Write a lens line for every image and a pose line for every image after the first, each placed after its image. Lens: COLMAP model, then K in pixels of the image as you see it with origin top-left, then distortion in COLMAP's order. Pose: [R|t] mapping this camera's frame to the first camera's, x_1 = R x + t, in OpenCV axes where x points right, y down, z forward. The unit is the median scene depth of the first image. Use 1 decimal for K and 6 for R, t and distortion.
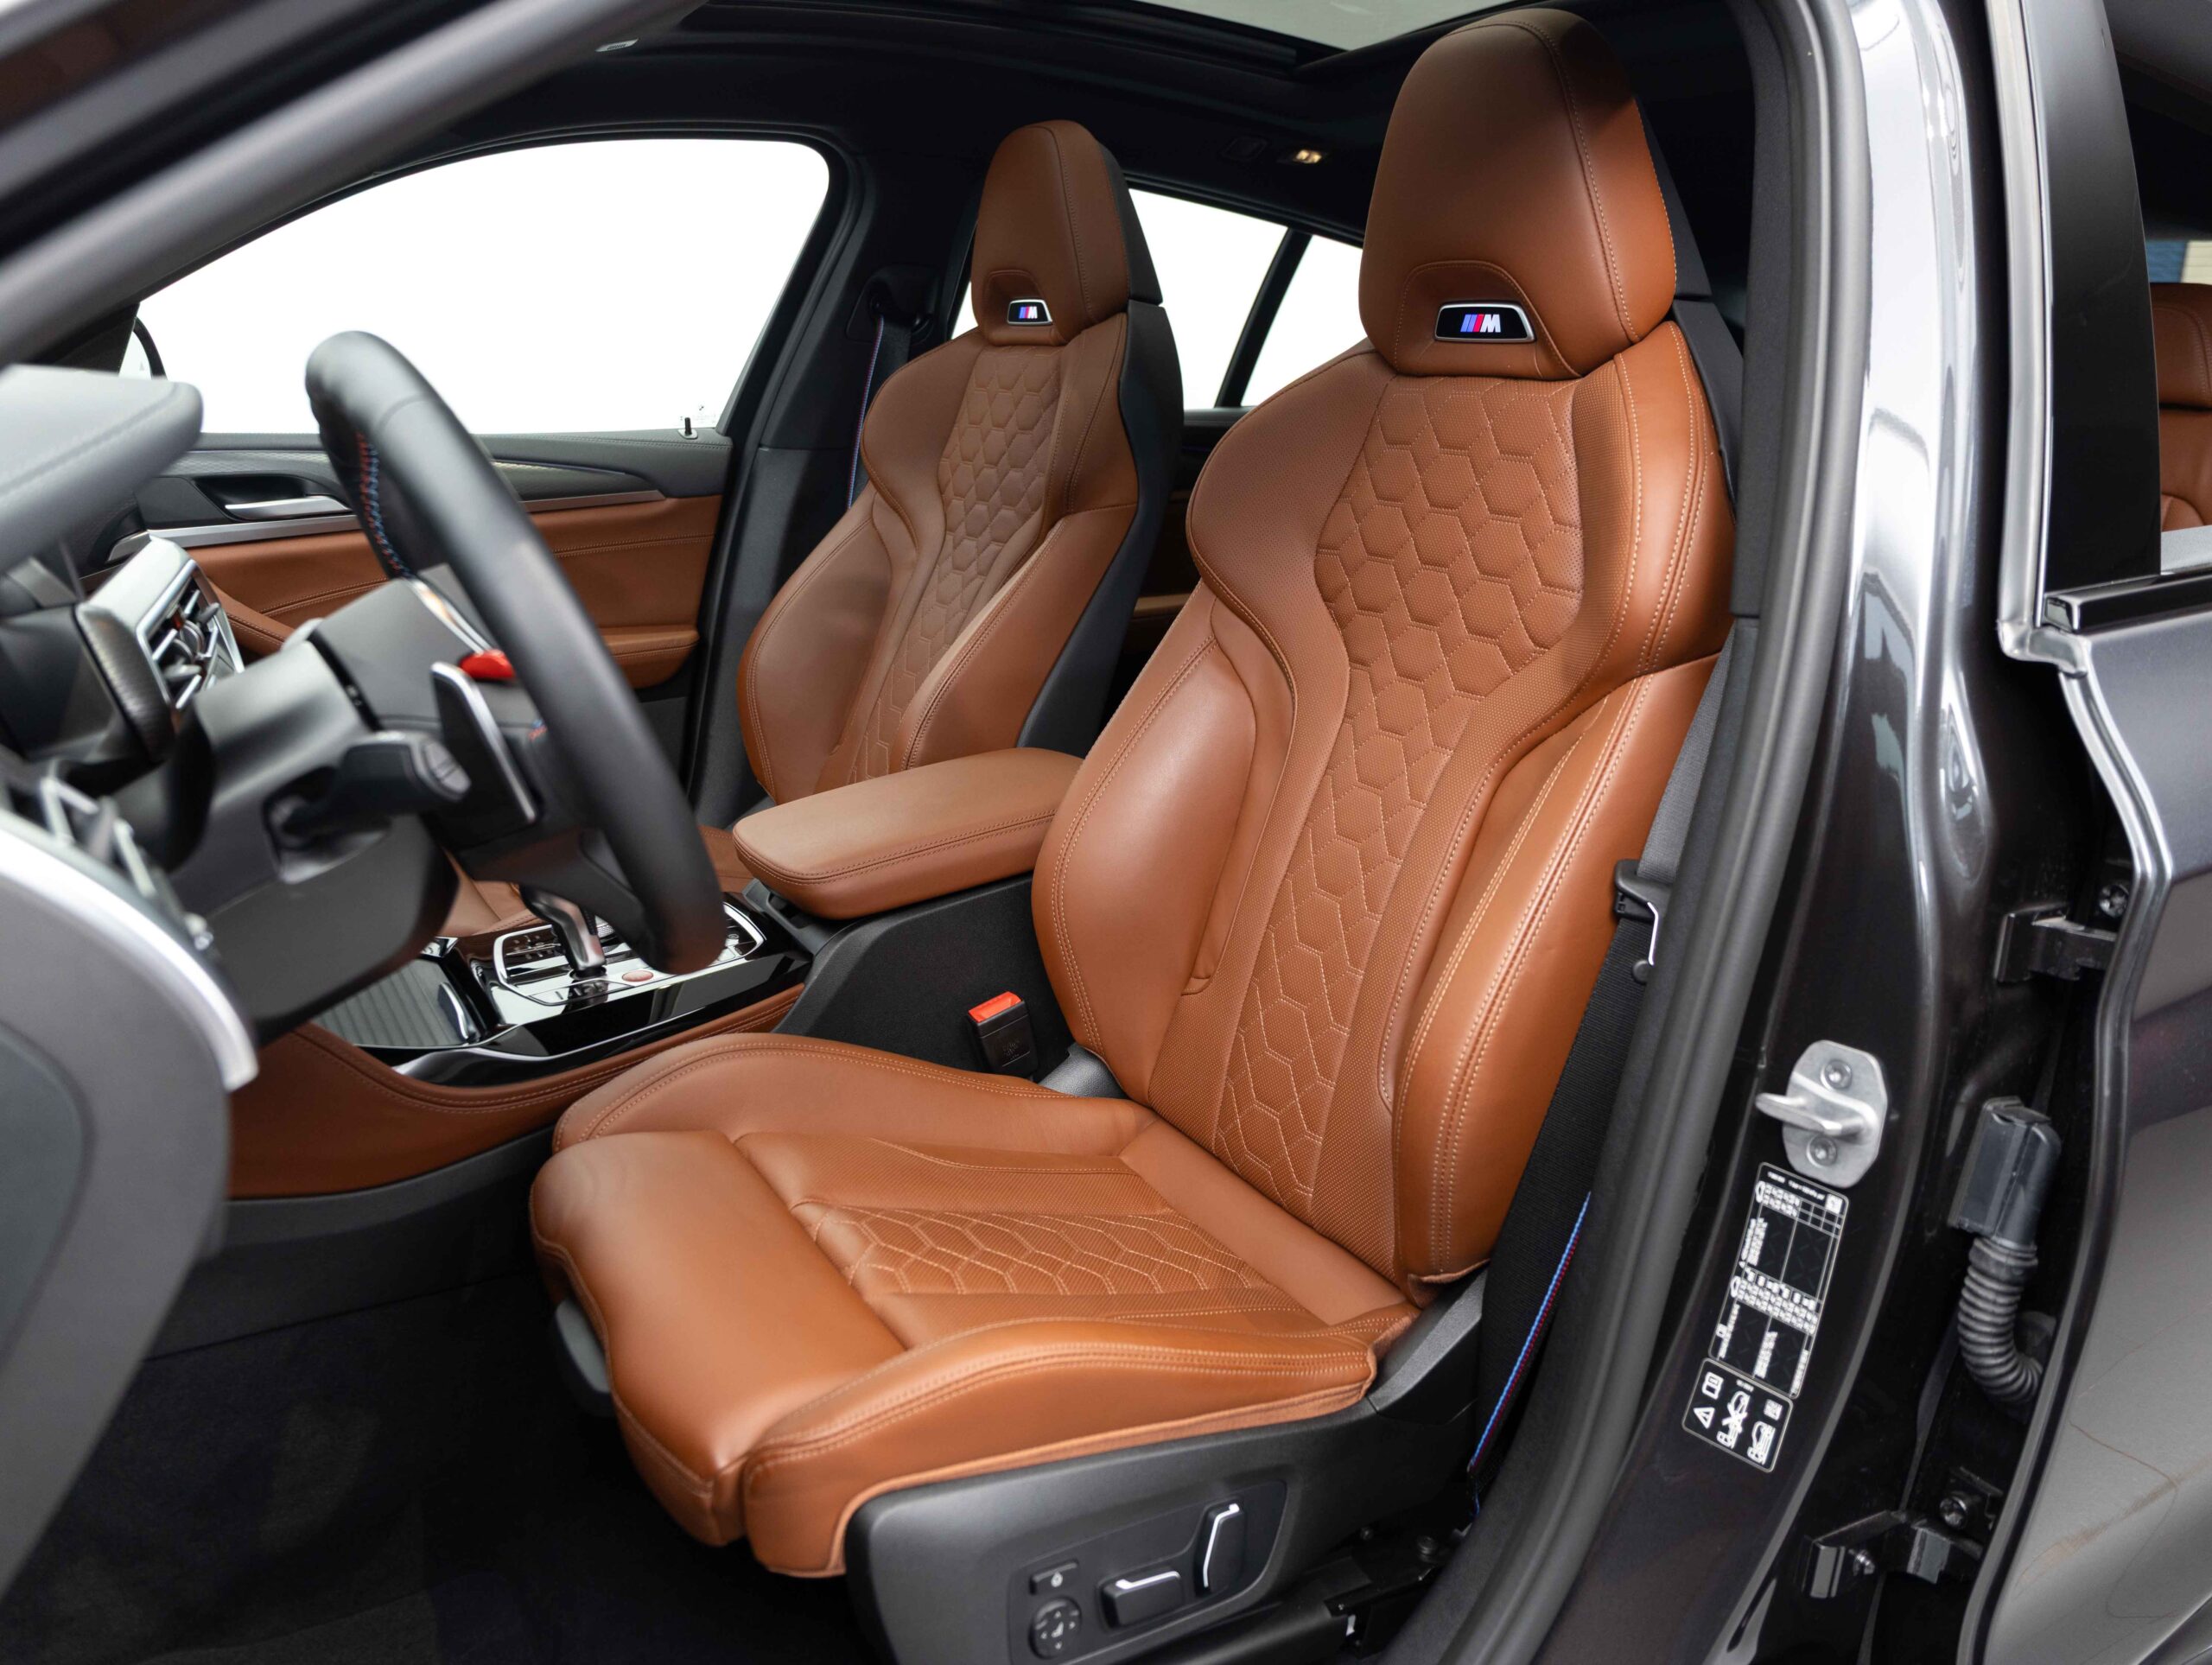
lens RADIAL K [[1637.2, 0, 1096.6], [0, 1637.2, 821.8], [0, 0, 1]] dist [-0.003741, -0.008307]
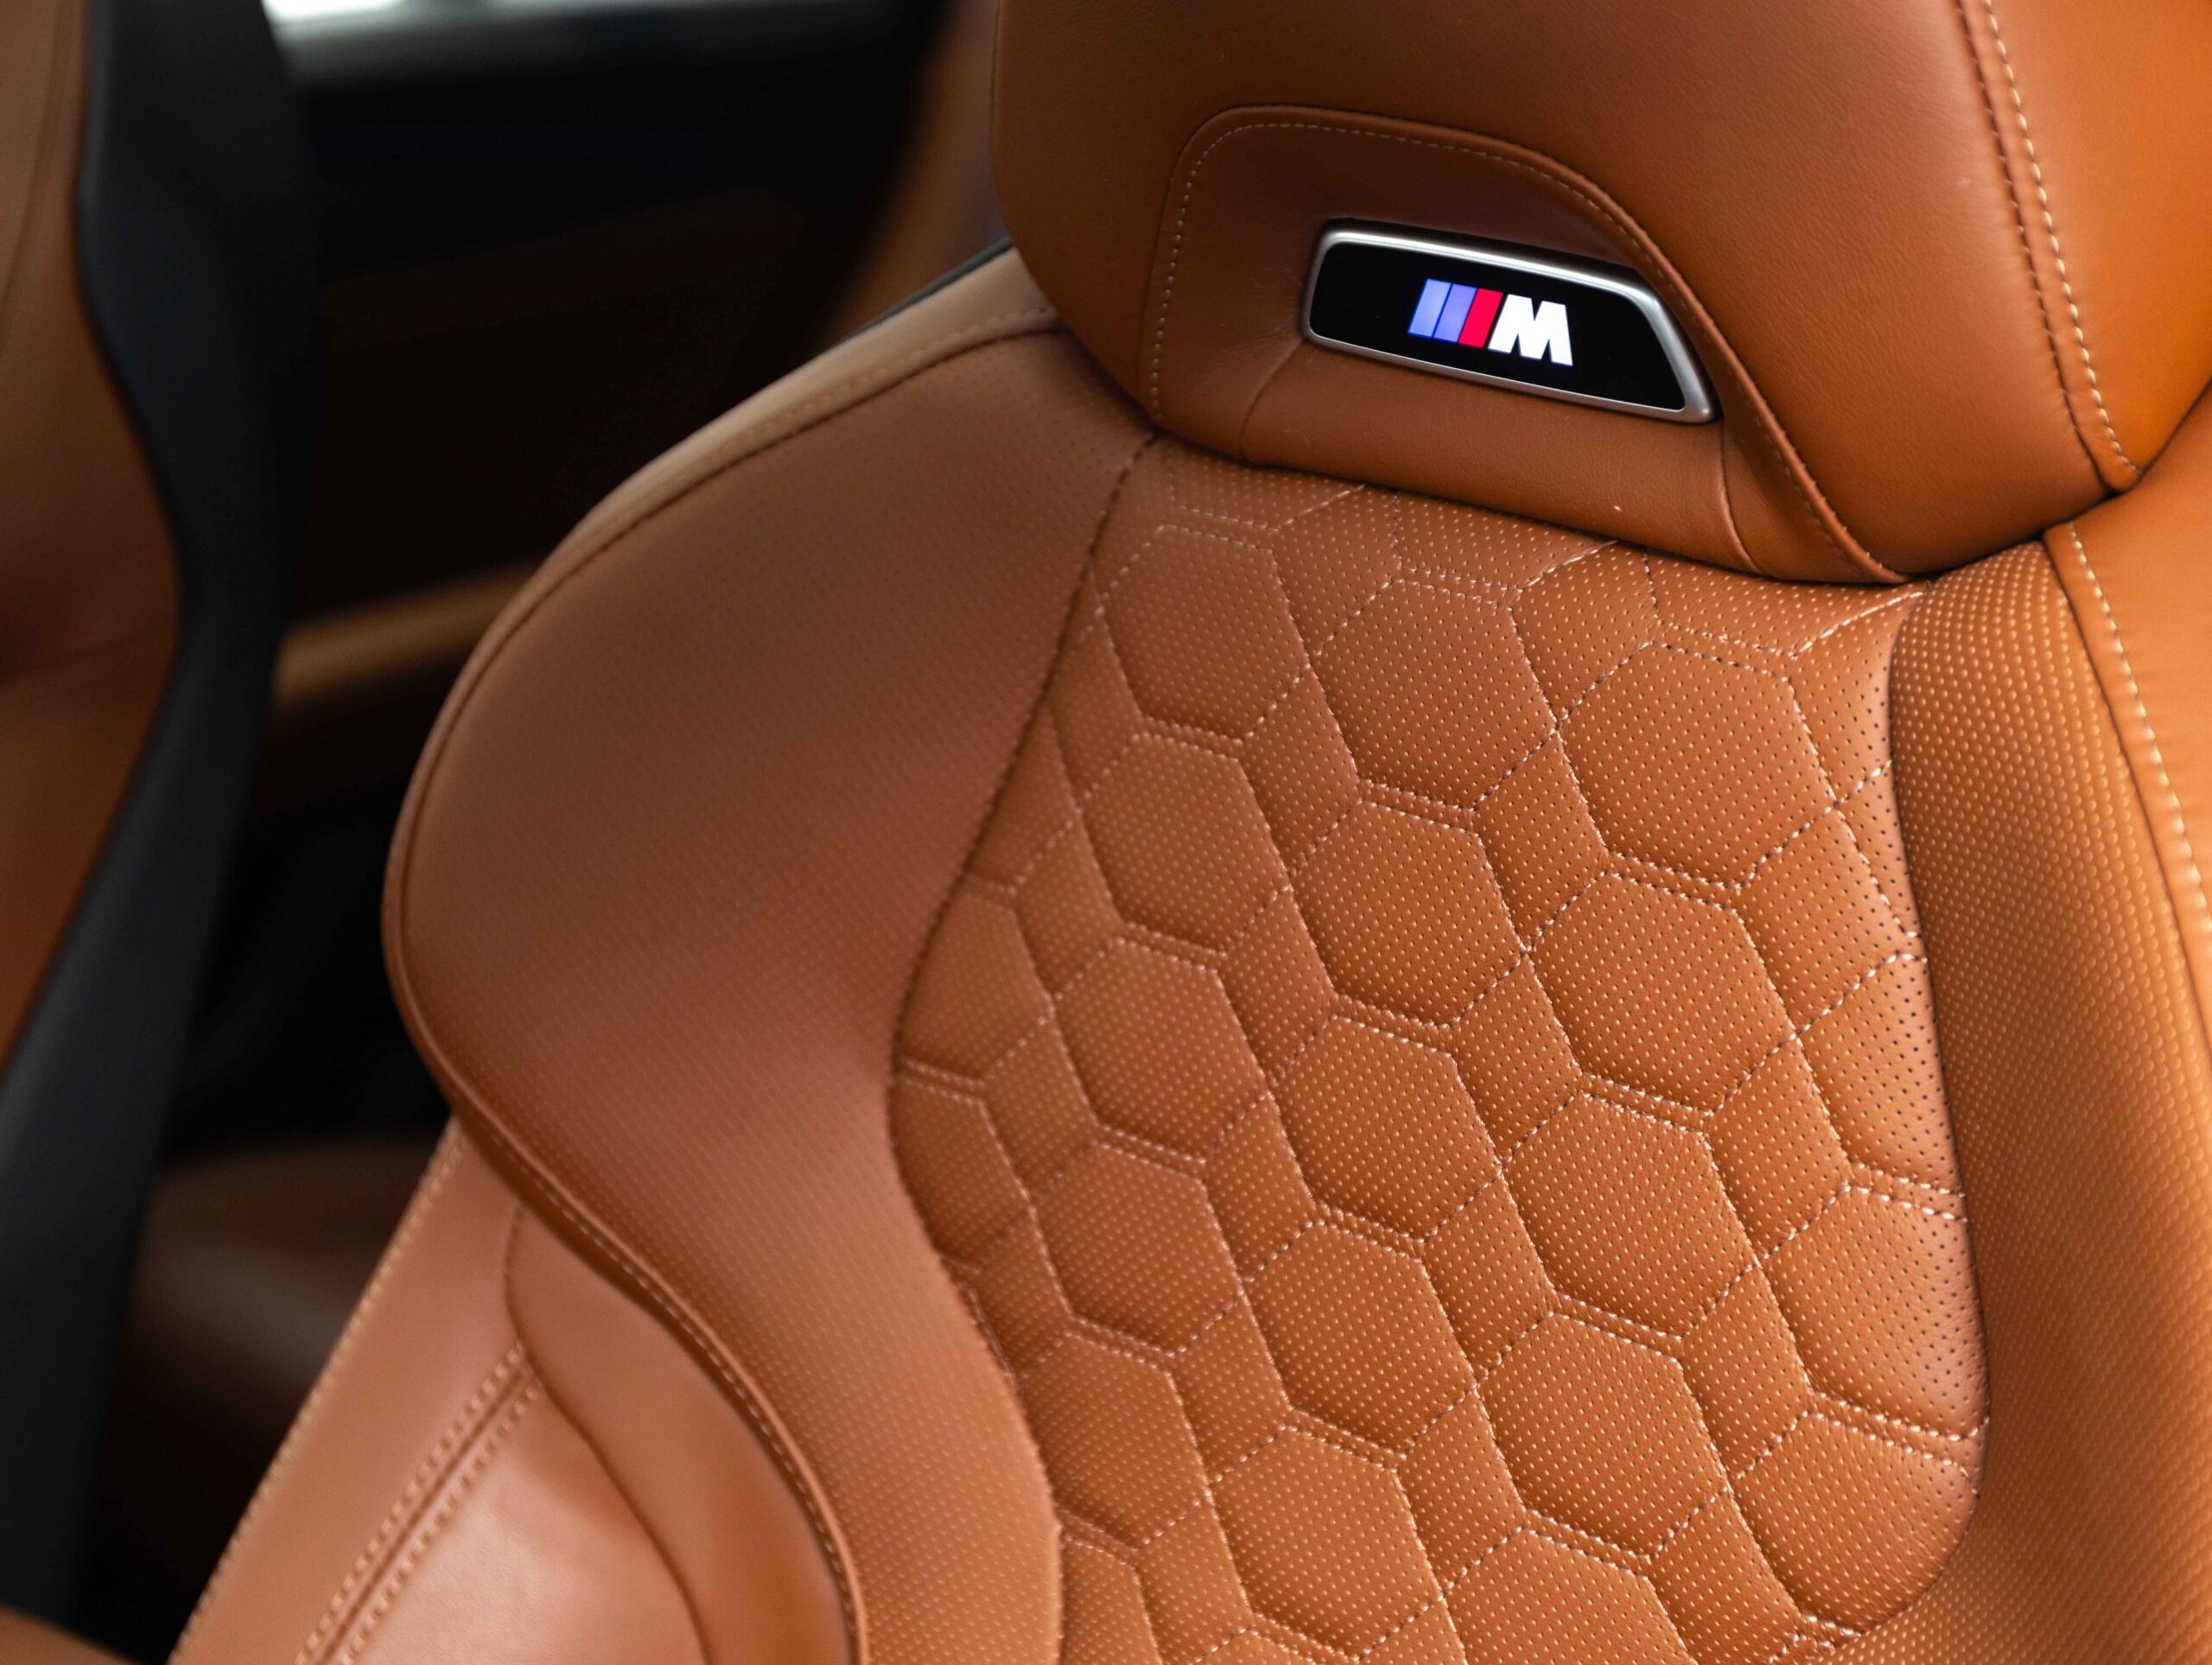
lens RADIAL K [[4510.5, 0, 1105.6], [0, 4510.5, 891.1], [0, 0, 1]] dist [-0.043269, 0.100386]
pose [[0.974434, -0.088020, 0.206716, 0.021884], [0.076810, 0.995138, 0.061656, -0.262066], [-0.211138, -0.044202, 0.976456, 0.316509]]
